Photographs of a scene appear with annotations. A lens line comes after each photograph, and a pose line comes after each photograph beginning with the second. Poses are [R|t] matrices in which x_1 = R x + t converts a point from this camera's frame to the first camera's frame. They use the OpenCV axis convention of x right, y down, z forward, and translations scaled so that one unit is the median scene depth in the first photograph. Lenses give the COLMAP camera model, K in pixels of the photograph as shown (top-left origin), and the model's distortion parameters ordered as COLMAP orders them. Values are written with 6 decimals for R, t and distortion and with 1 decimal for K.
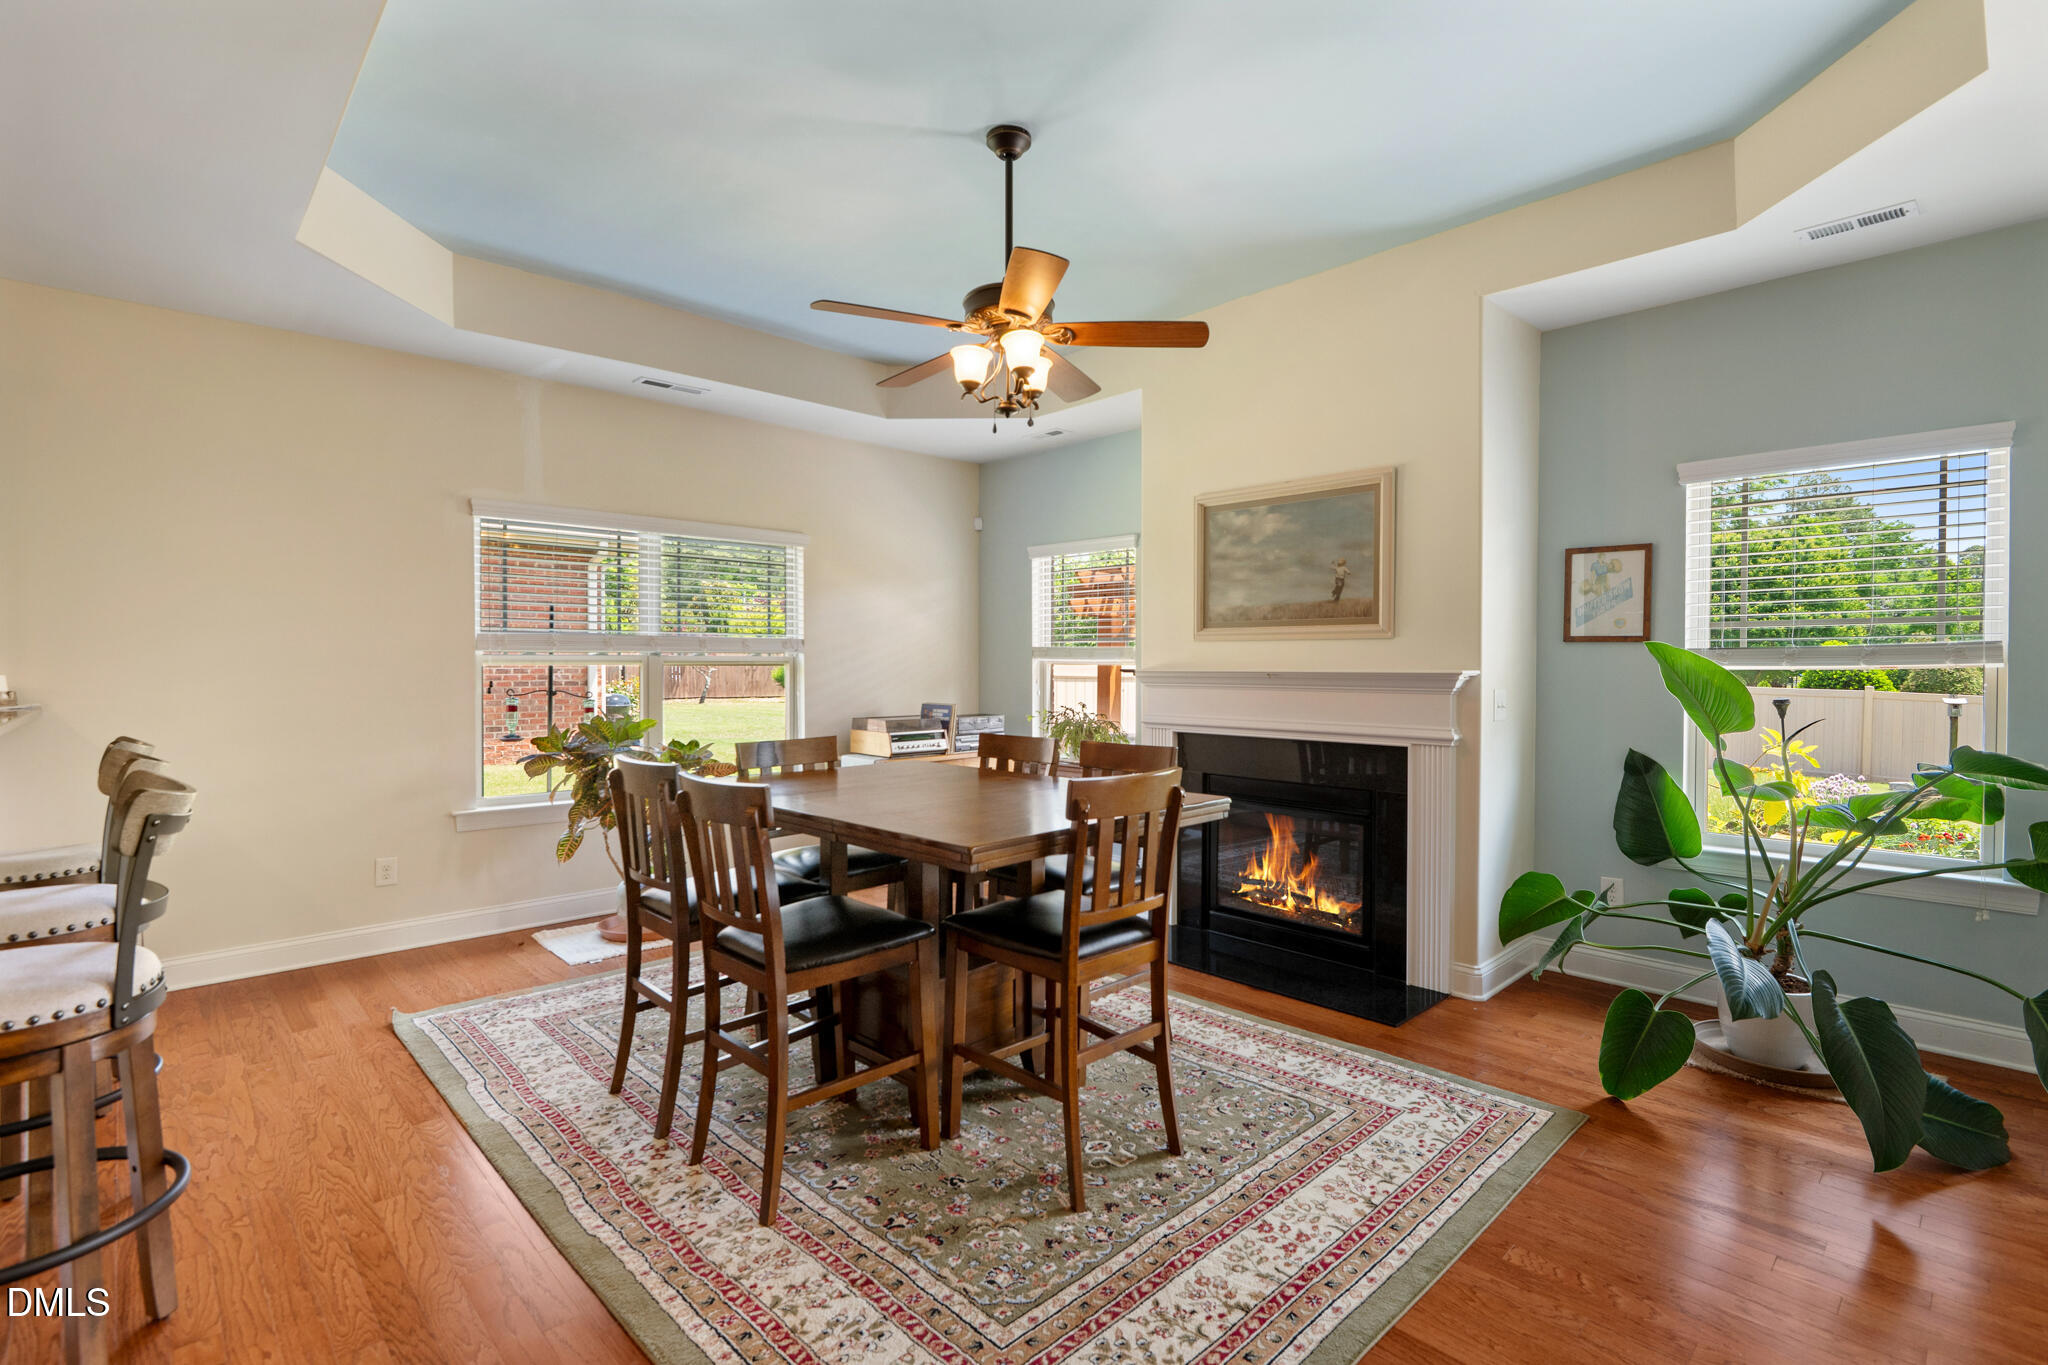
lens RADIAL K [[945.4, 0, 1030.7], [0, 945.4, 685.4], [0, 0, 1]] dist [-0.002003, -0.001153]
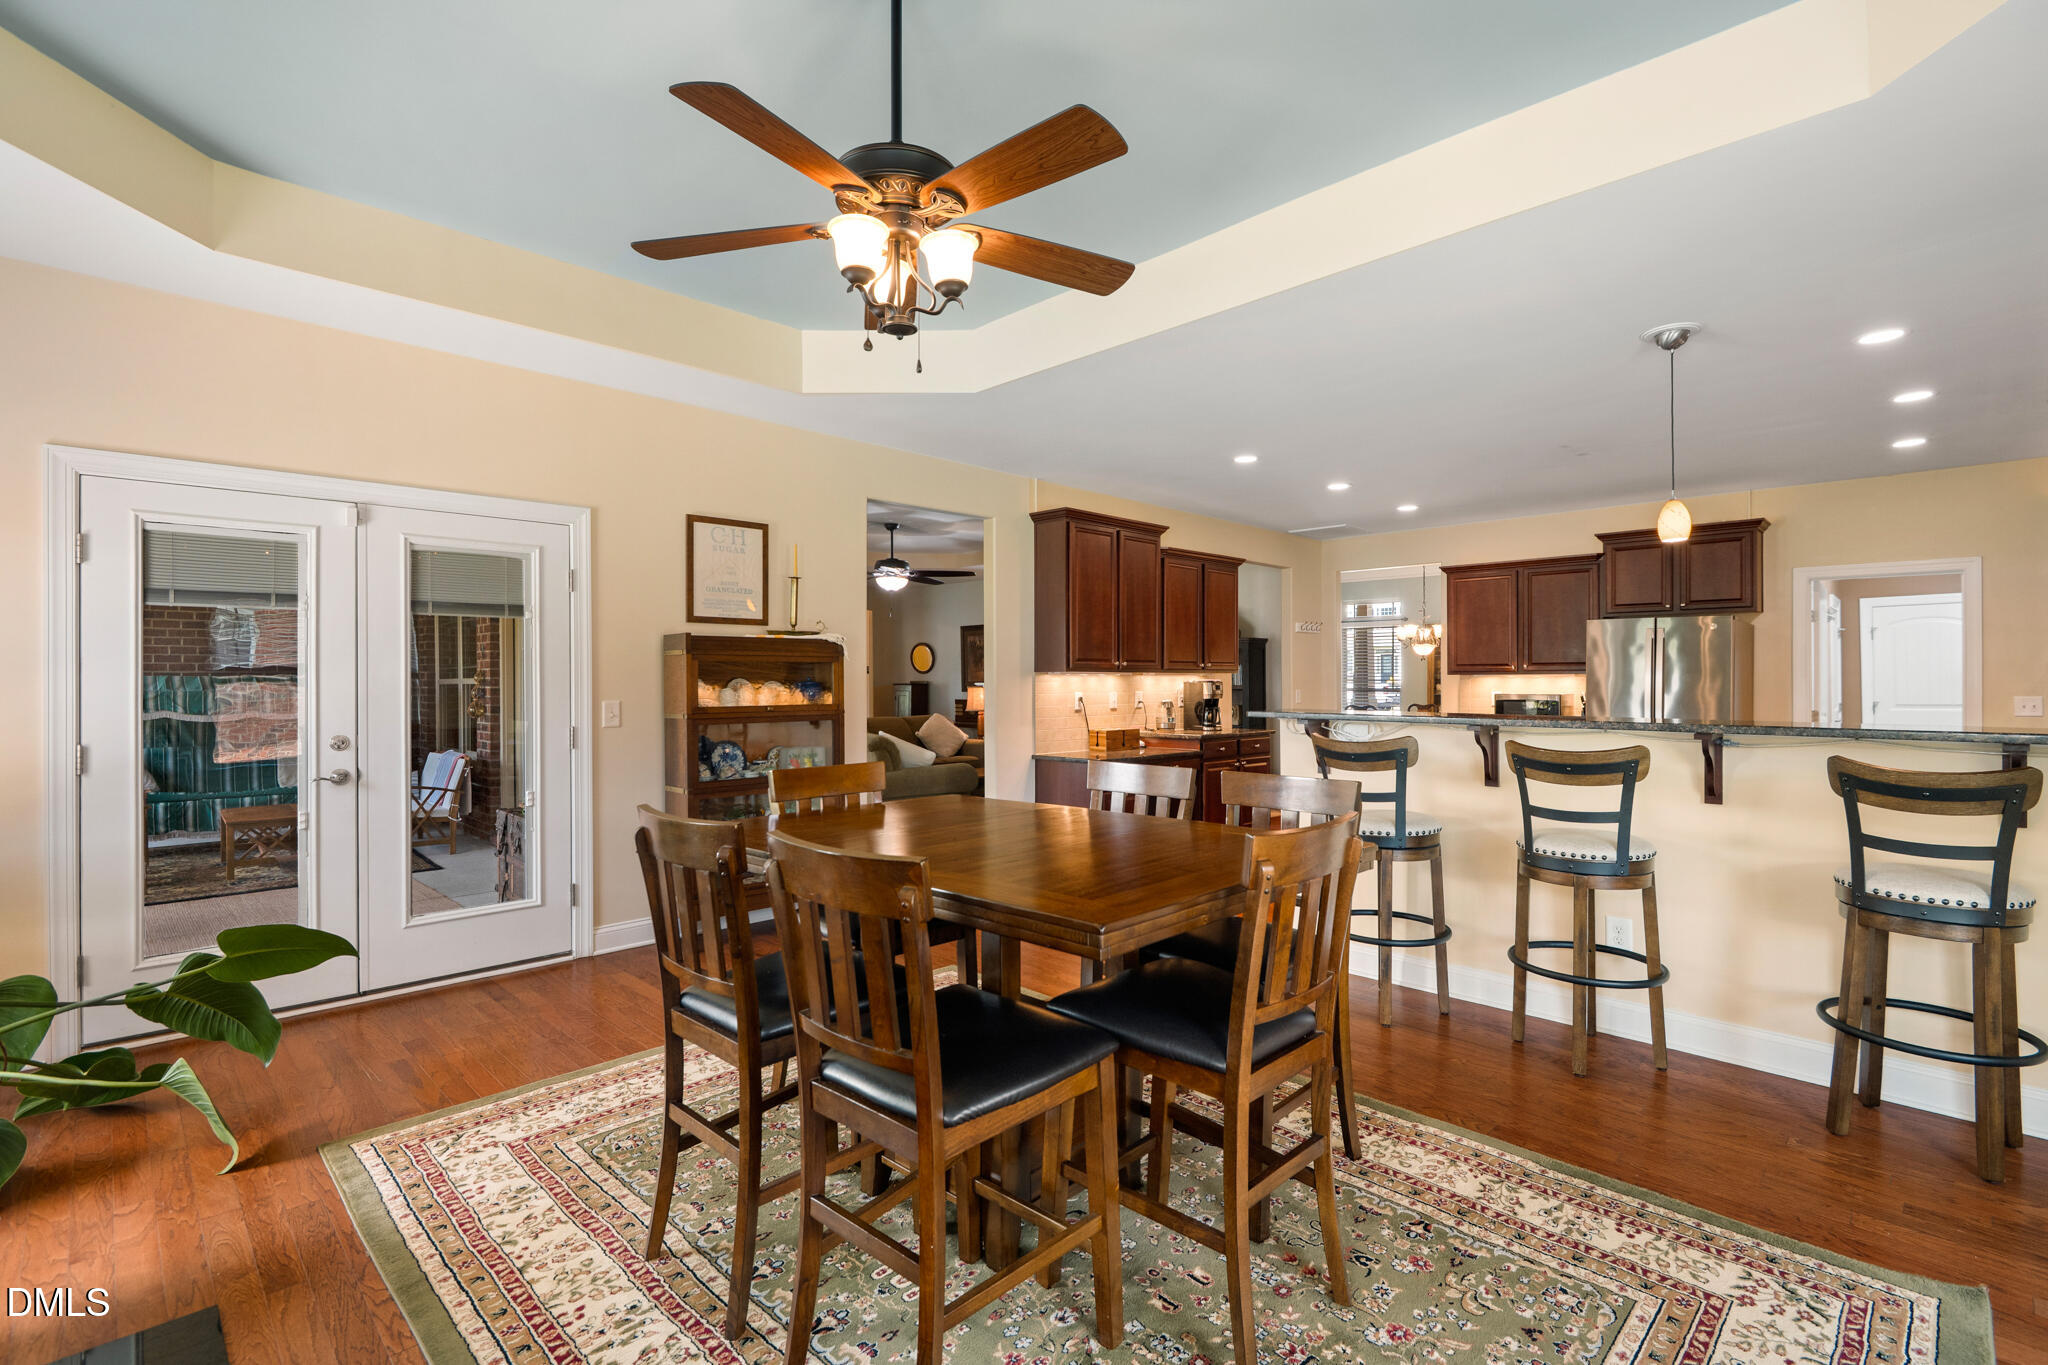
lens RADIAL K [[934.6, 0, 995.8], [0, 934.6, 681.5], [0, 0, 1]] dist [0.024984, -0.000081]
pose [[-0.999991, 0.001376, 0.004081, -0.094331], [0.001469, 0.999736, 0.022930, -0.036038], [-0.004048, 0.022935, -0.999729, 1.673237]]
